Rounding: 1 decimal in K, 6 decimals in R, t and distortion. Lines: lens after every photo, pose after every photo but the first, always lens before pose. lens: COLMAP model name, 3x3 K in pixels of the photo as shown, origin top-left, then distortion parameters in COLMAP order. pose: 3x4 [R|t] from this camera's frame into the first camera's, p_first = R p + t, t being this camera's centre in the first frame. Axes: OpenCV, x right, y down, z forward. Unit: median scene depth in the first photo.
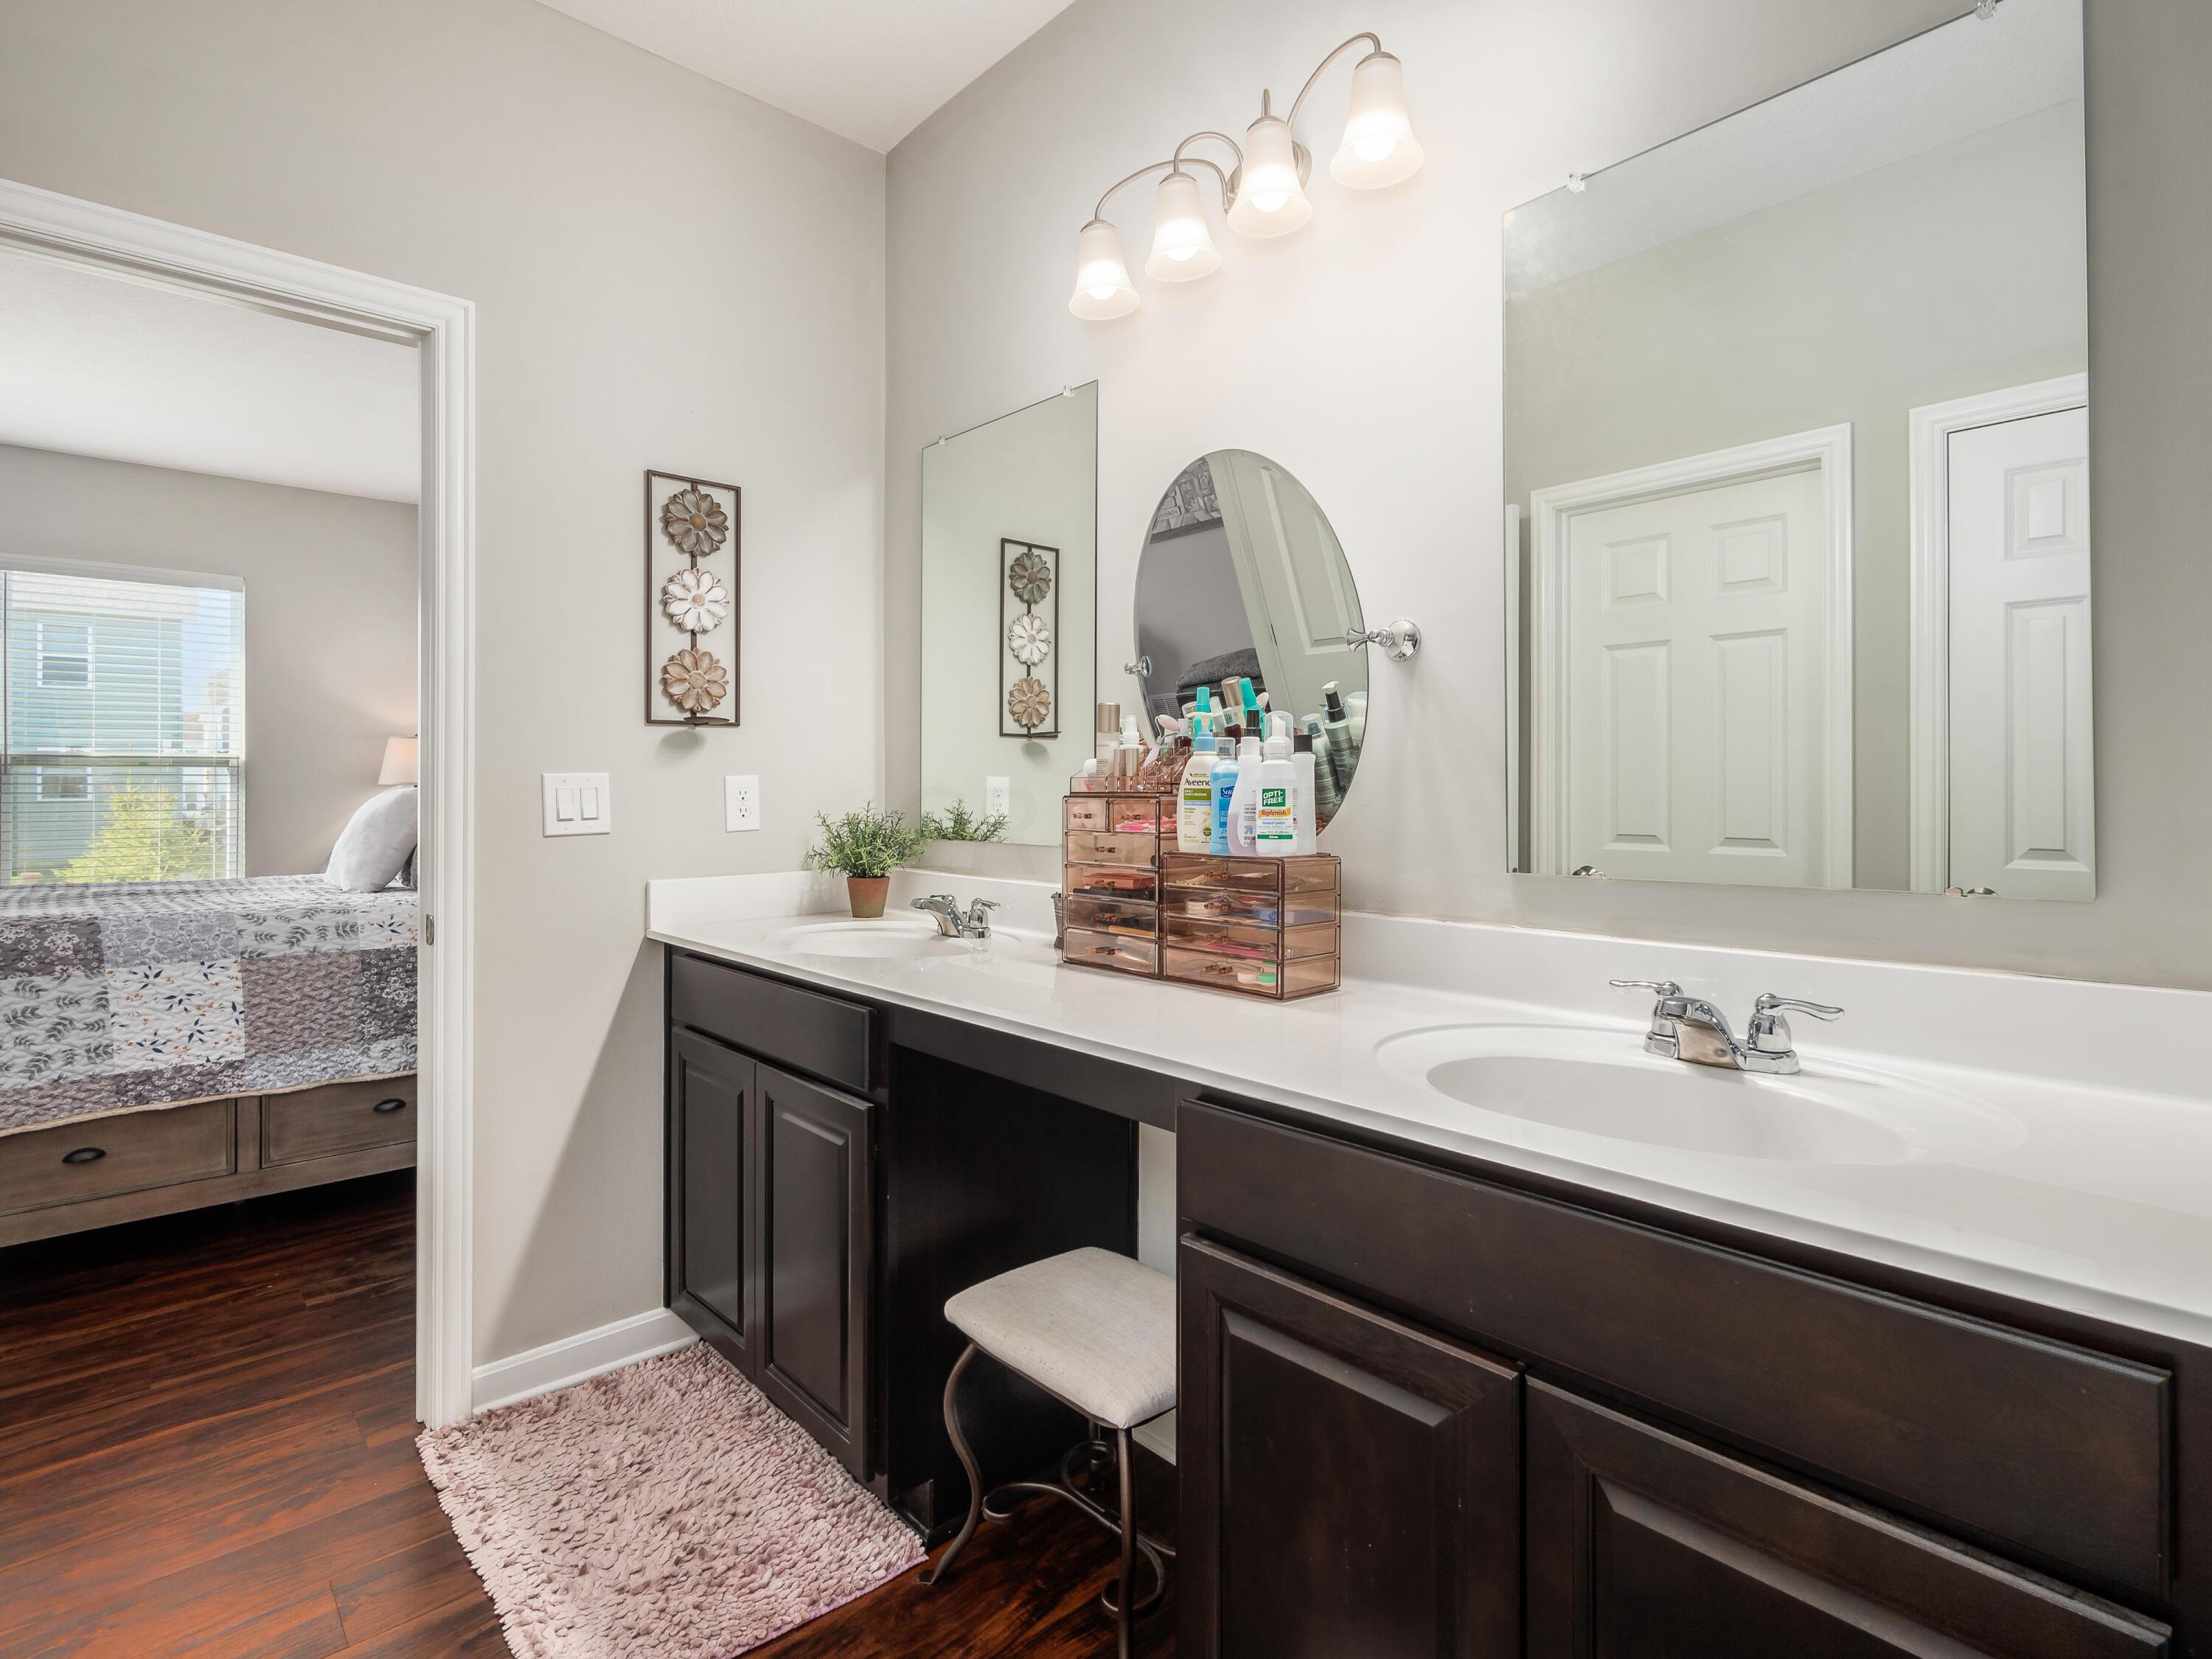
lens RADIAL K [[1034.4, 0, 1106.0], [0, 1034.4, 829.5], [0, 0, 1]] dist [-0.002510, -0.001070]
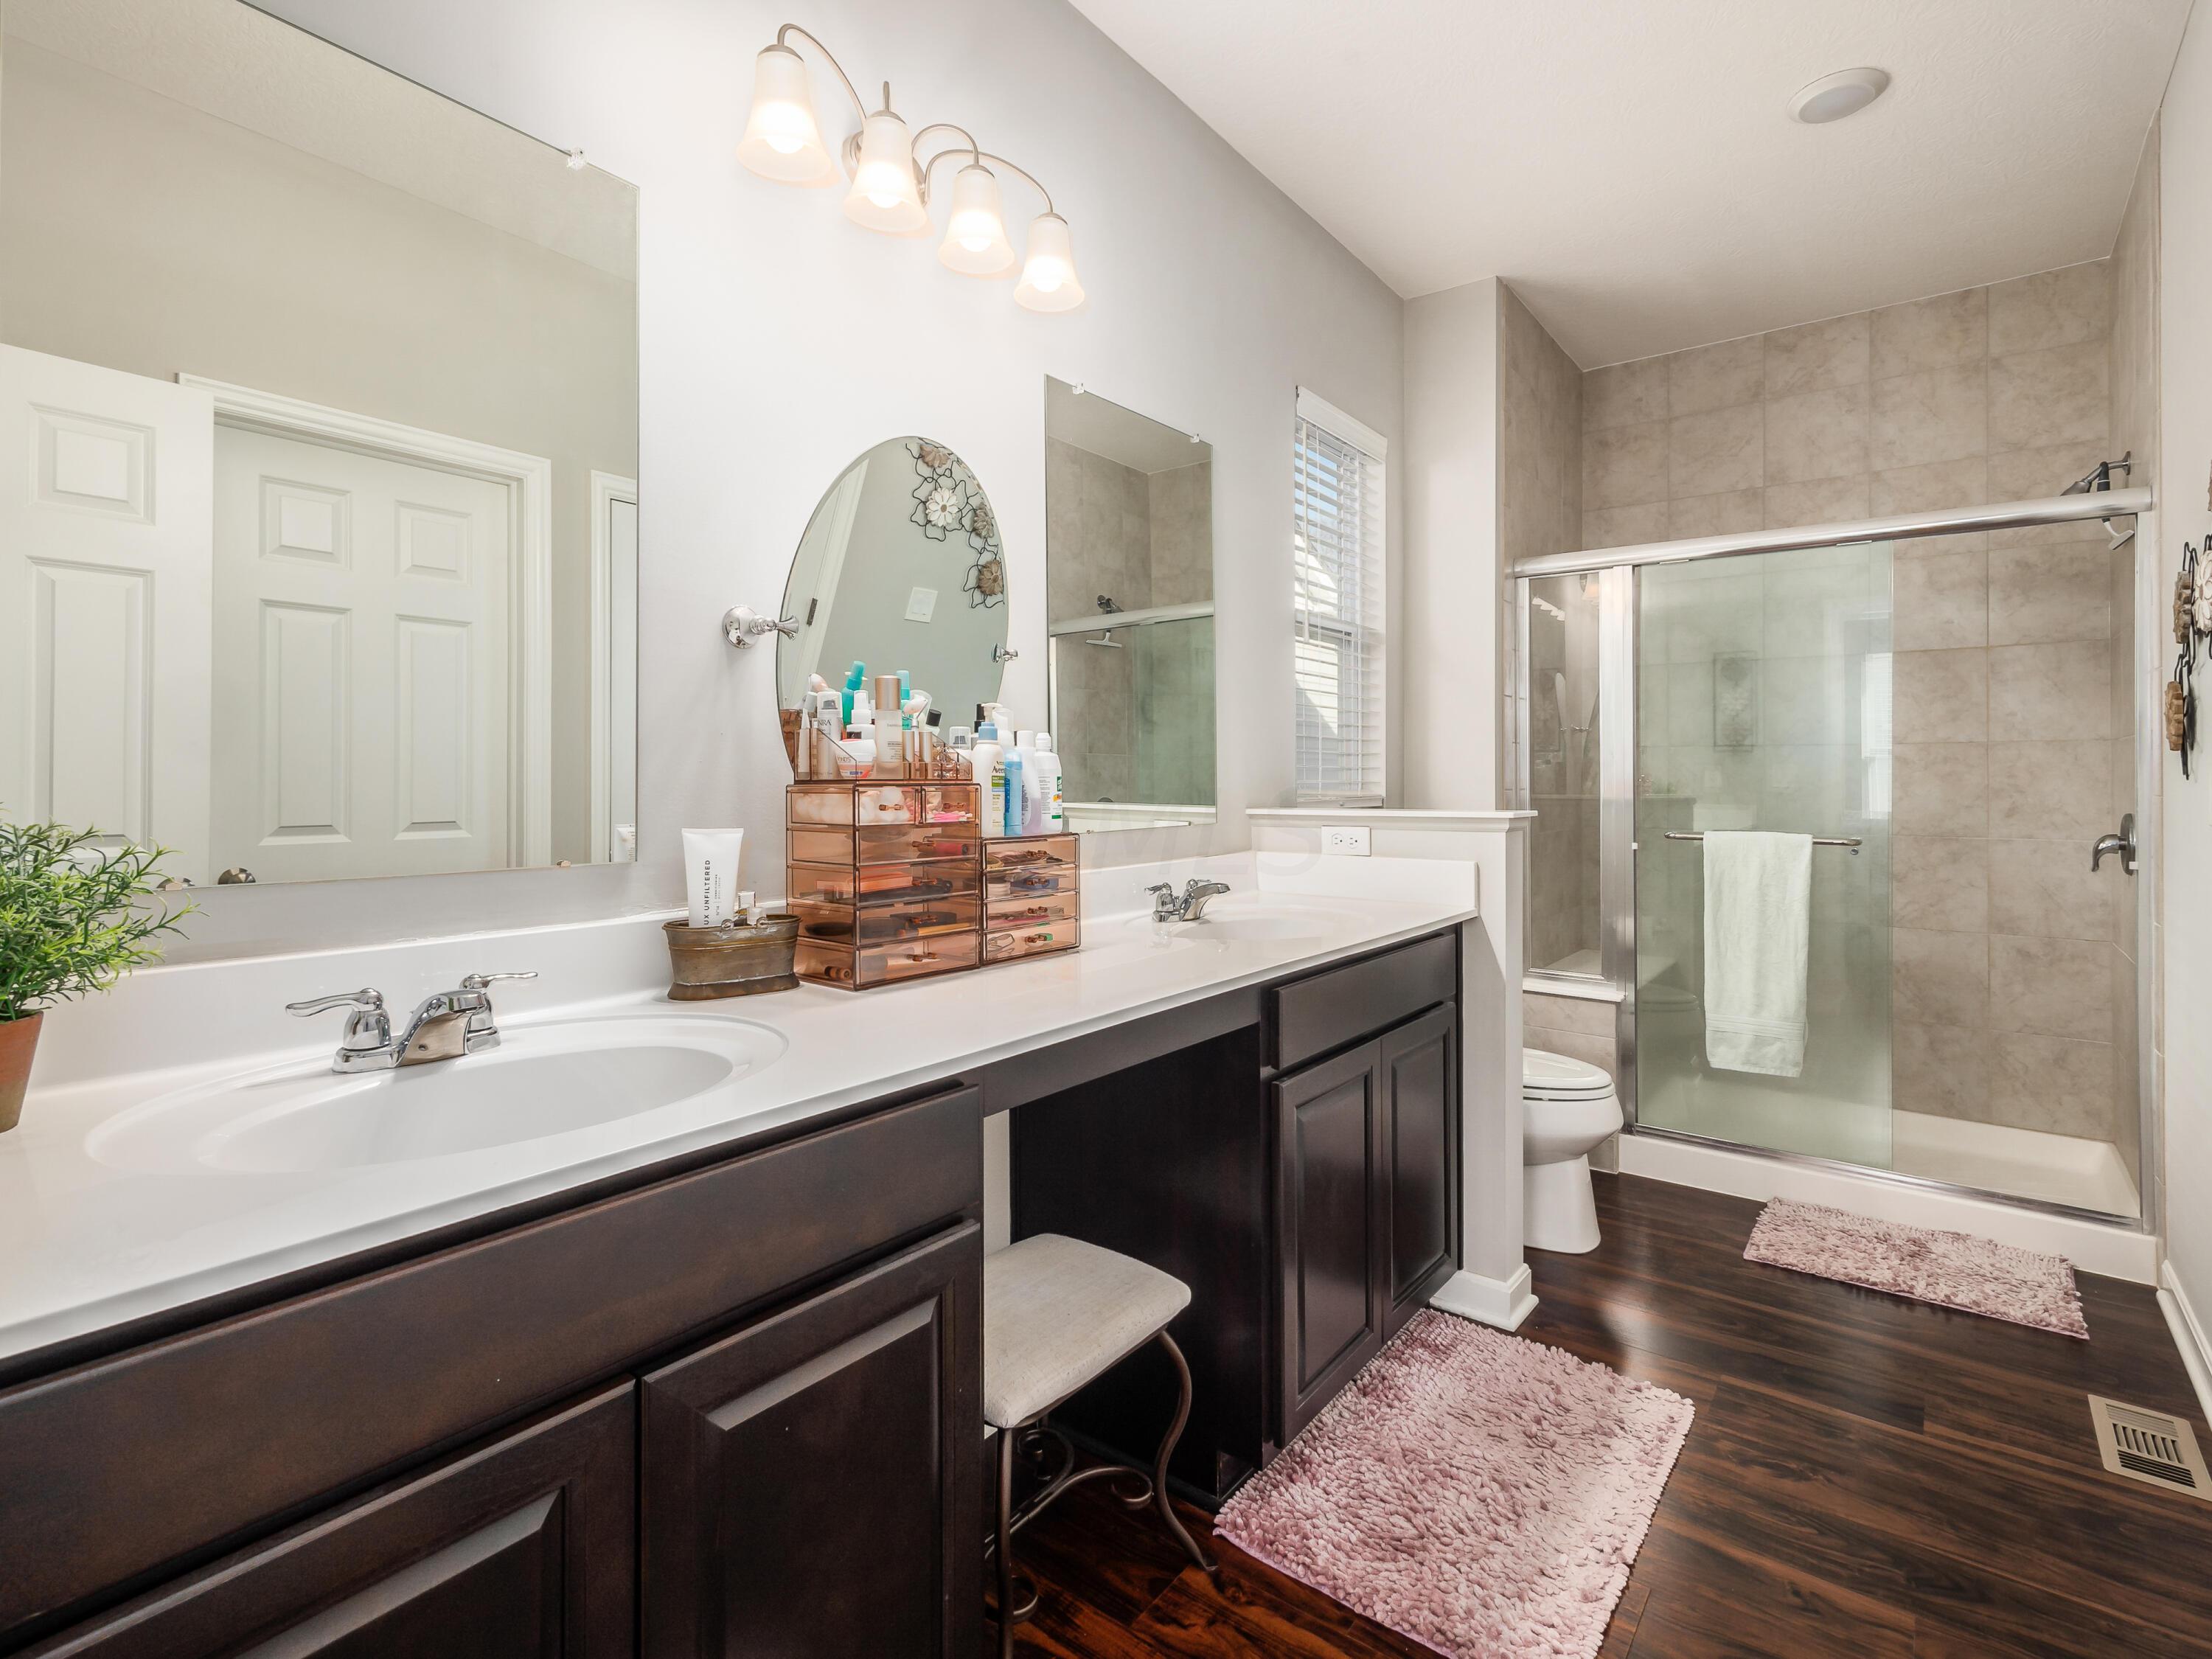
lens RADIAL K [[1048.3, 0, 1107.3], [0, 1048.3, 777.4], [0, 0, 1]] dist [0.001148, -0.000001]
pose [[-0.136191, 0.010123, 0.990631, -0.862296], [0.029186, 0.999555, -0.006202, -0.023546], [-0.990253, 0.028068, -0.136426, 0.914513]]
